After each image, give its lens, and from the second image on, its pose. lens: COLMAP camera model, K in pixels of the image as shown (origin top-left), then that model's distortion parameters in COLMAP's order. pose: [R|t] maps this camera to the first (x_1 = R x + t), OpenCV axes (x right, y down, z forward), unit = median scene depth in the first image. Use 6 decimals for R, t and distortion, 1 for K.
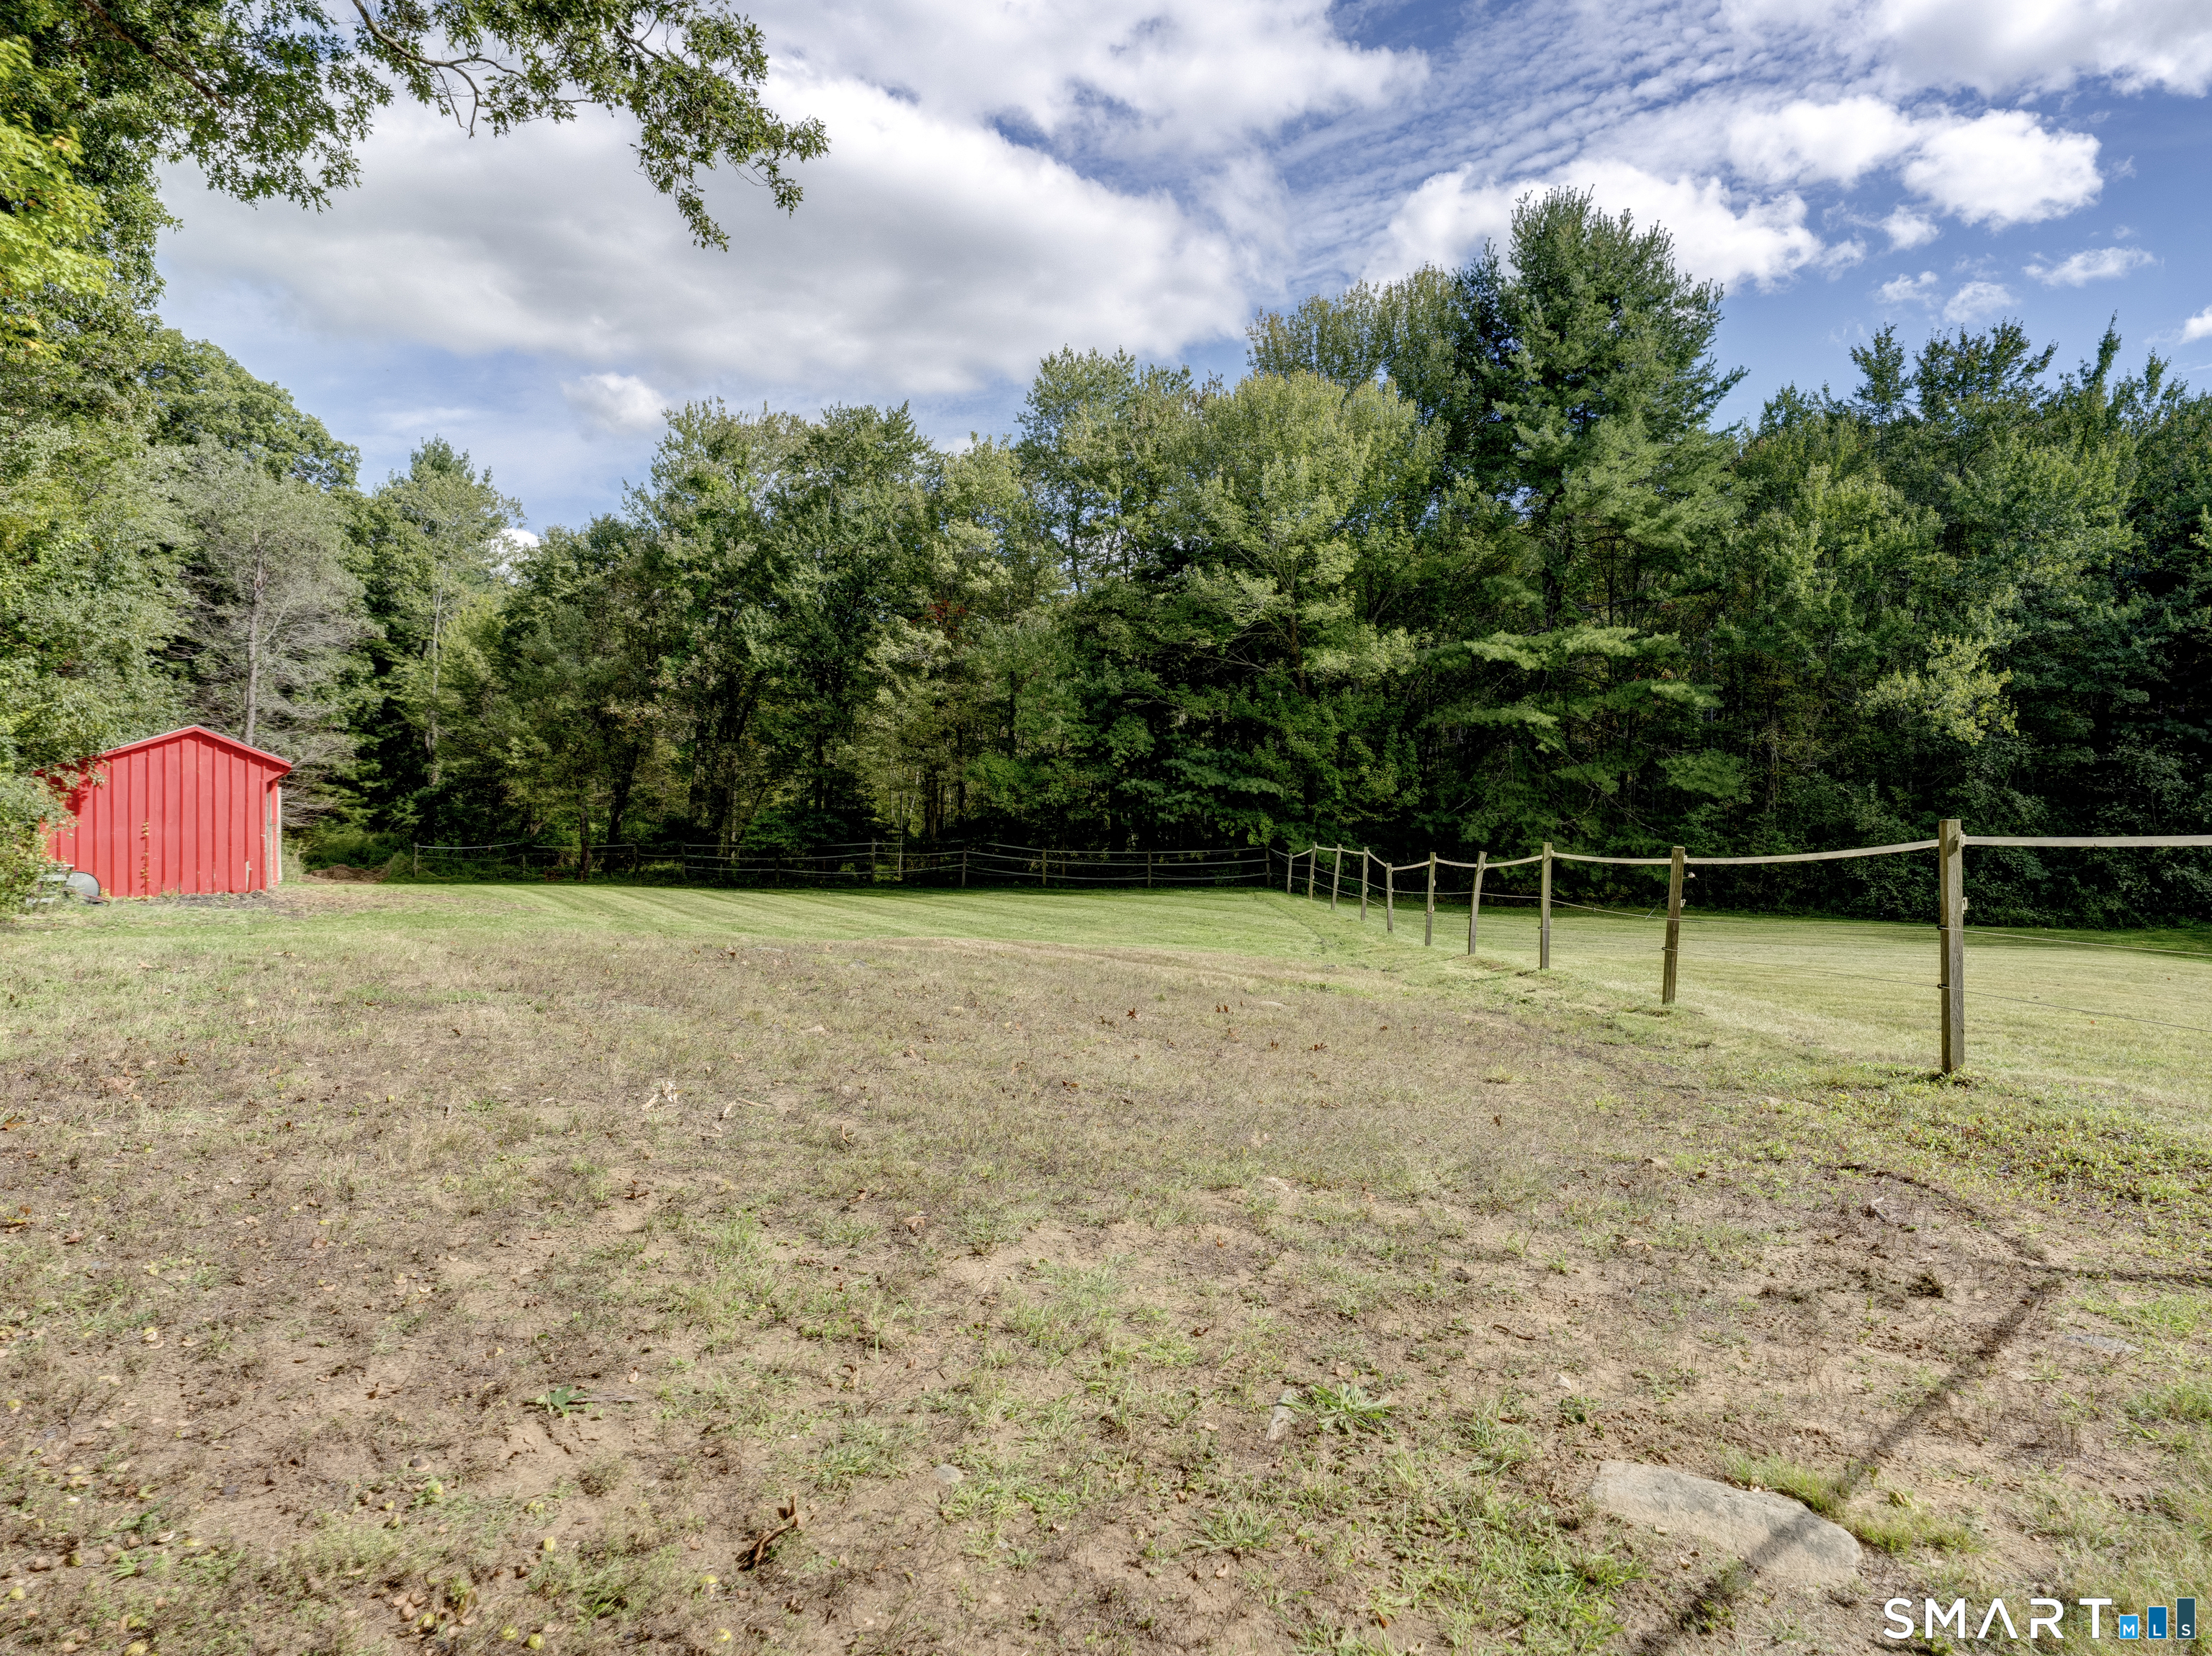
lens RADIAL K [[1420.6, 0, 1104.6], [0, 1420.6, 798.0], [0, 0, 1]] dist [0.025375, -0.036482]
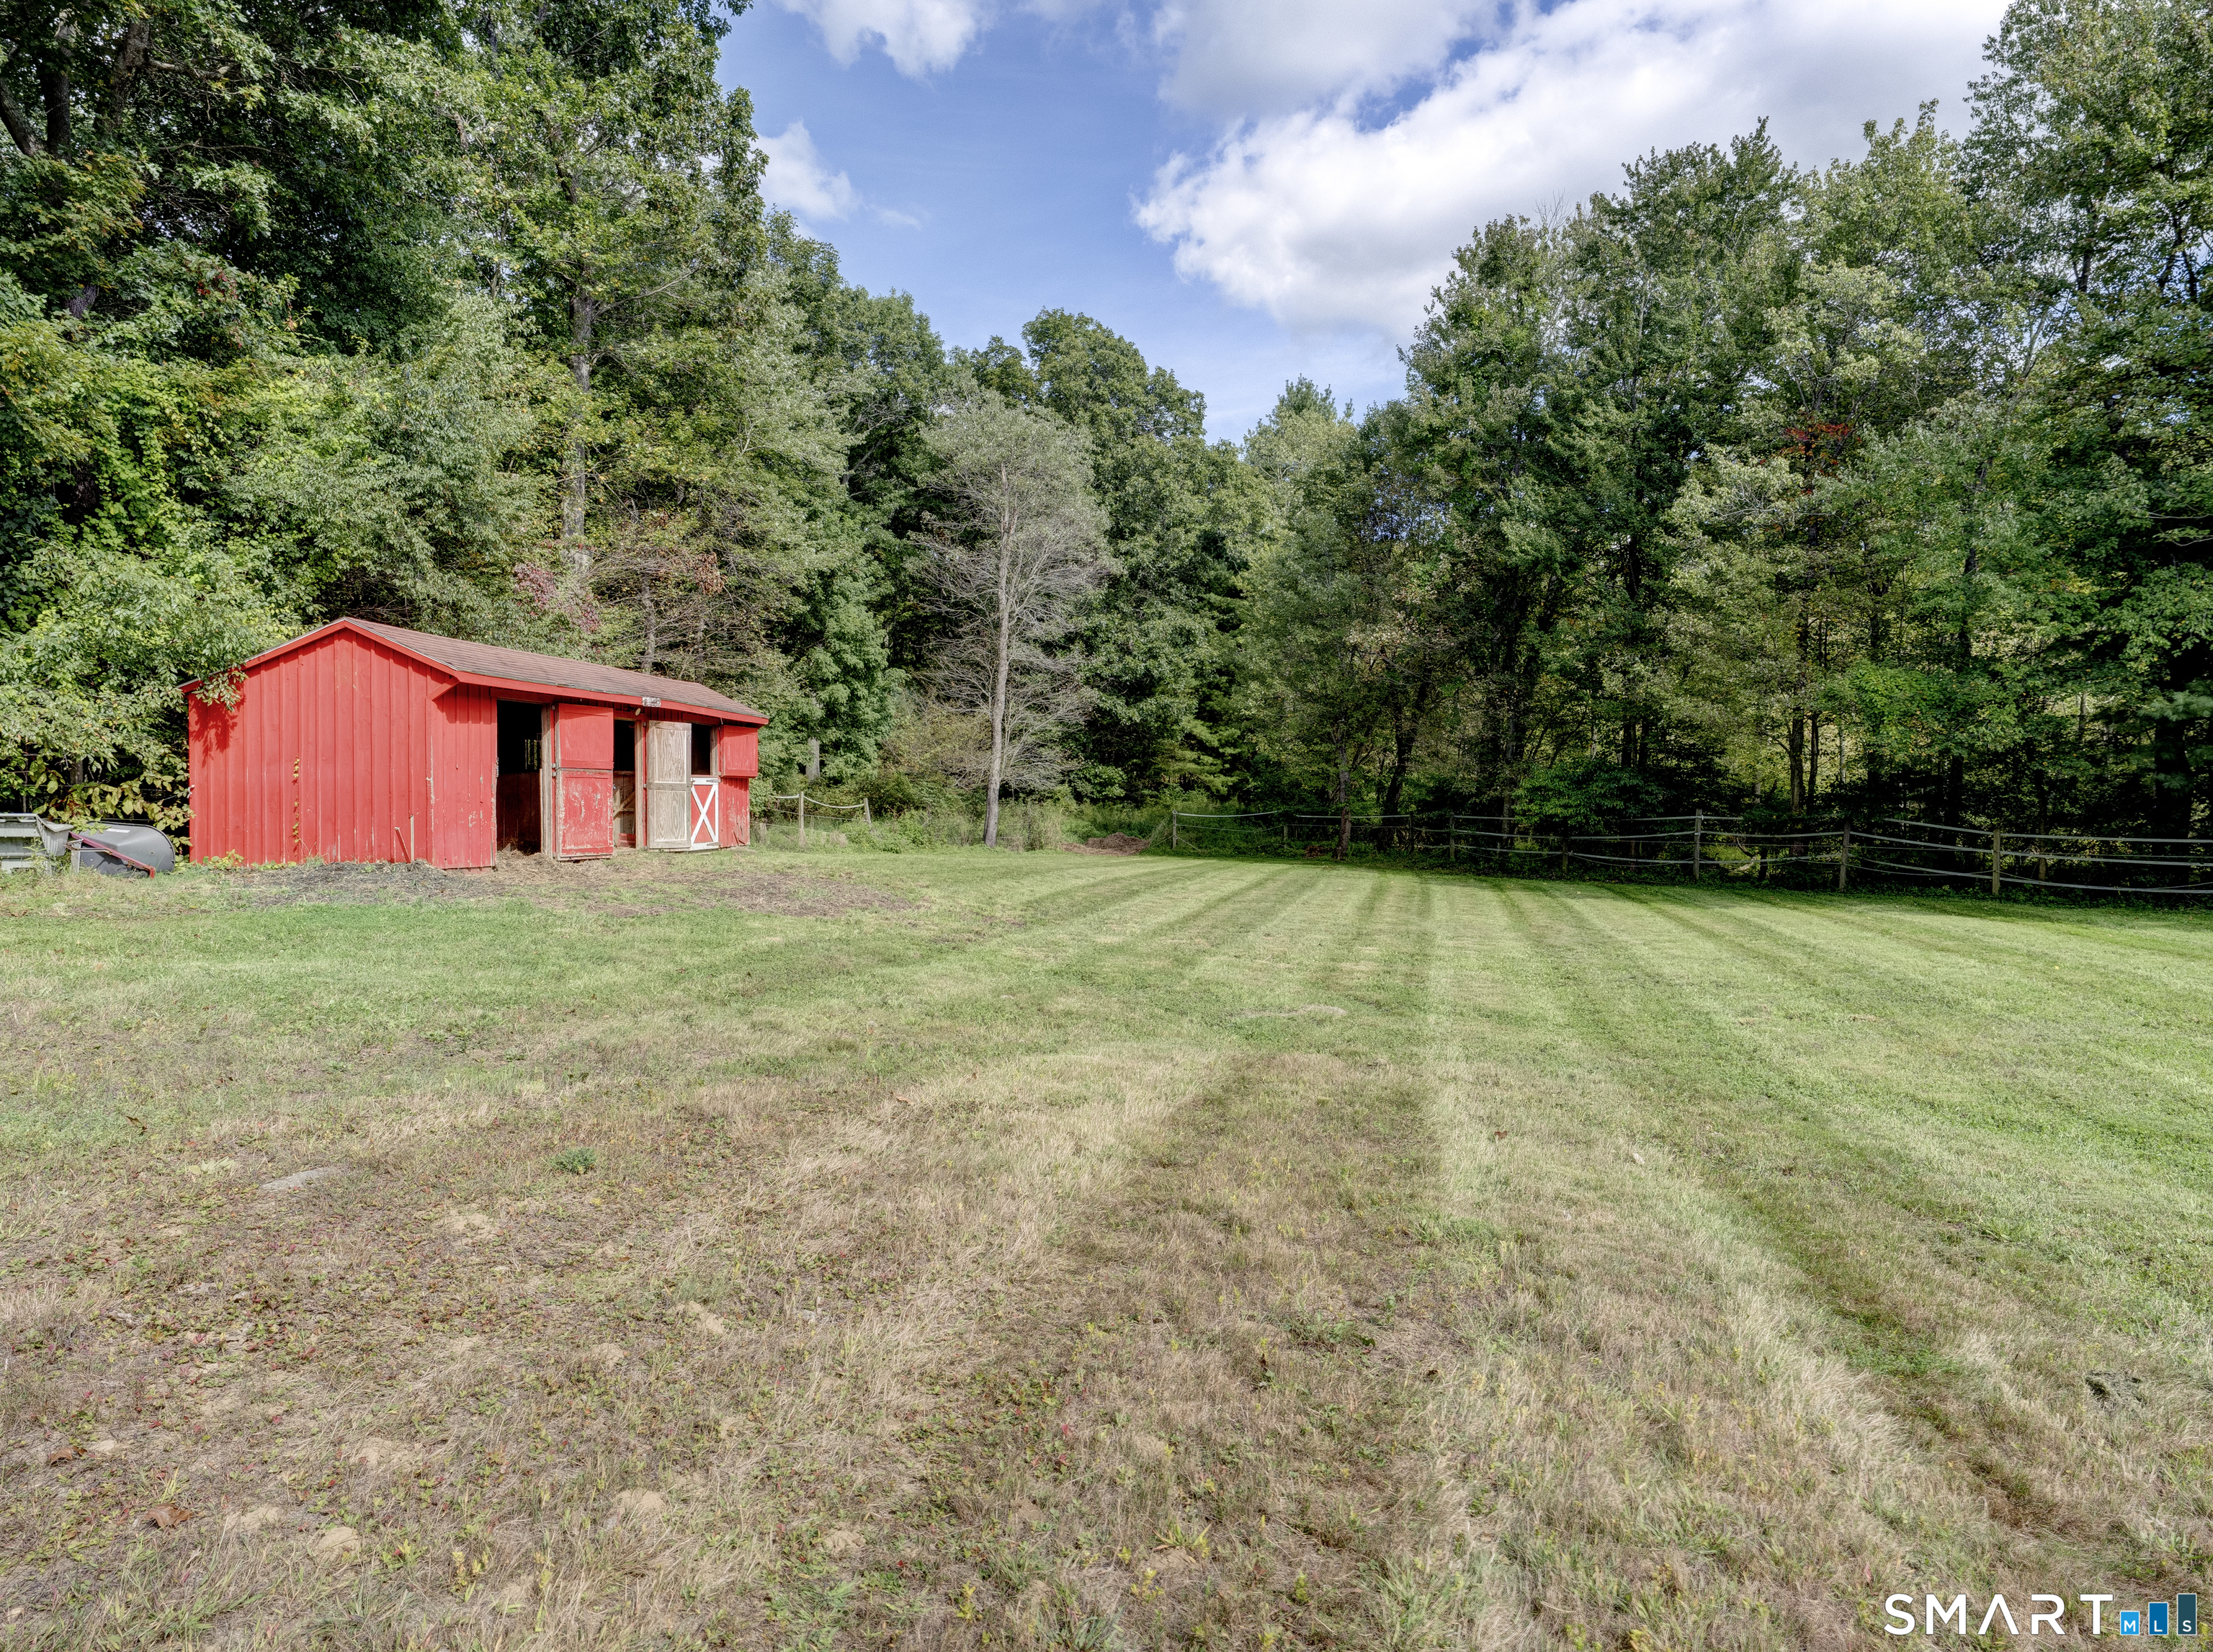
lens RADIAL K [[1421.3, 0, 1105.1], [0, 1421.3, 796.0], [0, 0, 1]] dist [0.025375, -0.036482]
pose [[0.773156, 0.006705, -0.634180, 0.038592], [0.002104, 0.999911, 0.013137, 0.012347], [0.634212, -0.011492, 0.773074, 0.325435]]
